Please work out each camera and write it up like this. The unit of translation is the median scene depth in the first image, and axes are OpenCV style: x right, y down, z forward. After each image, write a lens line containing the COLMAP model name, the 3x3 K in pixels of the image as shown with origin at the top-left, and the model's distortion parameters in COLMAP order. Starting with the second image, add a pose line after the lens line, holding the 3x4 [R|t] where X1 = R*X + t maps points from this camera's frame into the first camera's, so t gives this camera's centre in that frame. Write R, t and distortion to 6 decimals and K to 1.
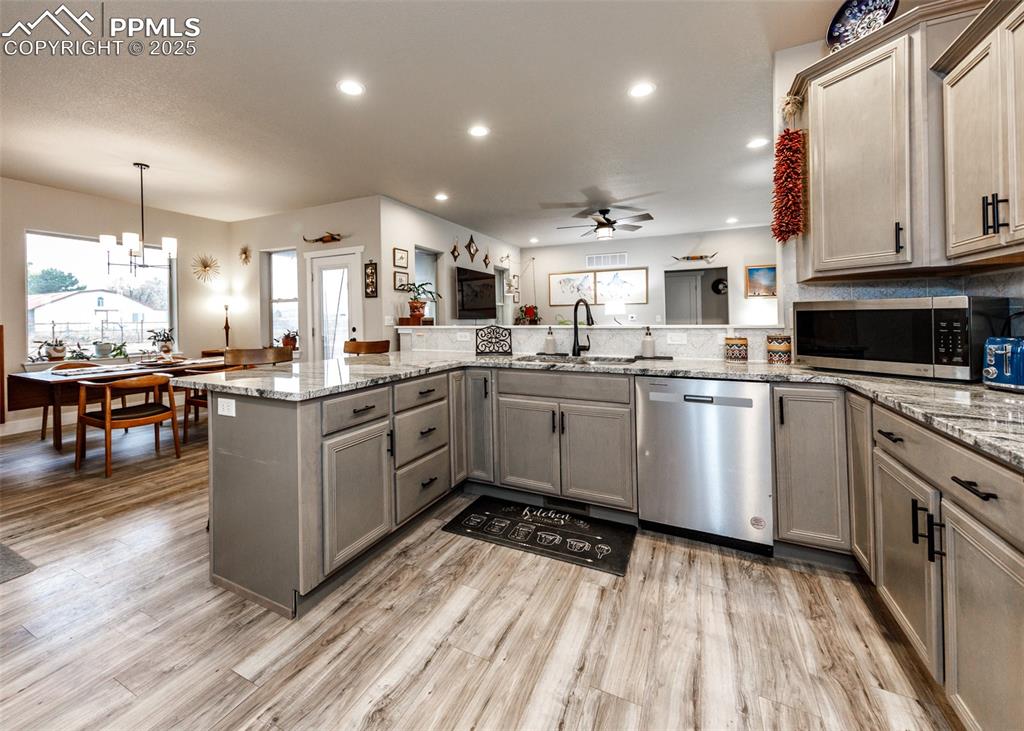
lens RADIAL K [[413.5, 0, 472.6], [0, 413.5, 320.2], [0, 0, 1]] dist [0.007910, -0.001858]
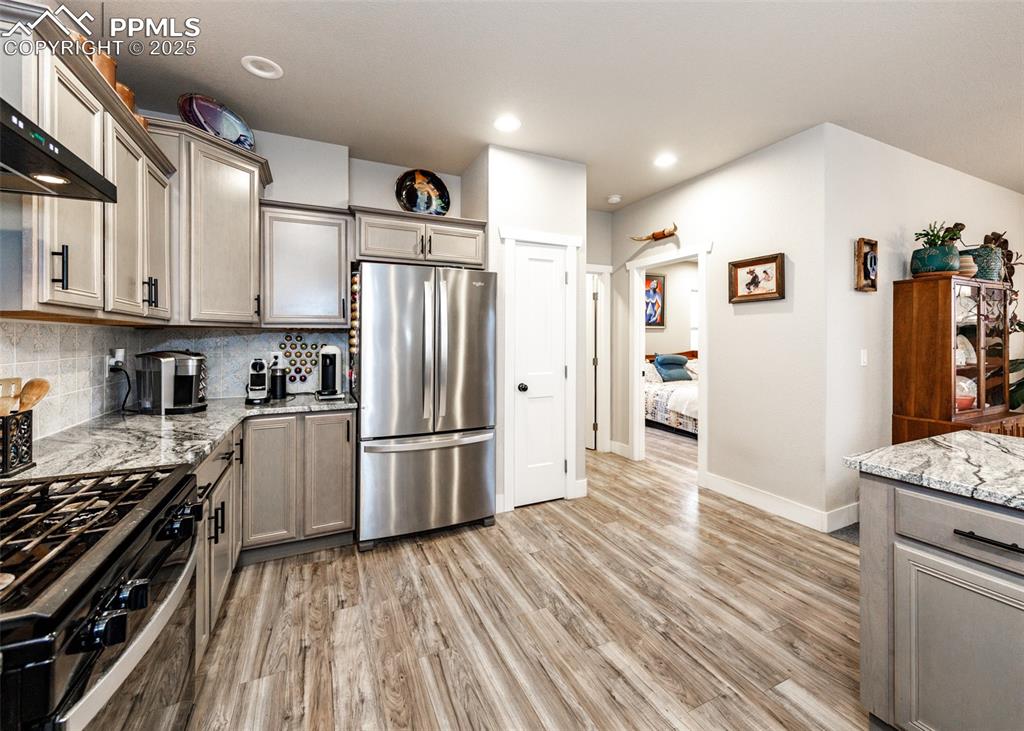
lens RADIAL K [[431.3, 0, 522.4], [0, 431.3, 335.7], [0, 0, 1]] dist [0.011642, -0.000490]
pose [[-0.593889, 0.002950, -0.804542, 0.228809], [0.002225, 0.999995, 0.002024, -0.025872], [0.804544, -0.000588, -0.593893, 0.323020]]
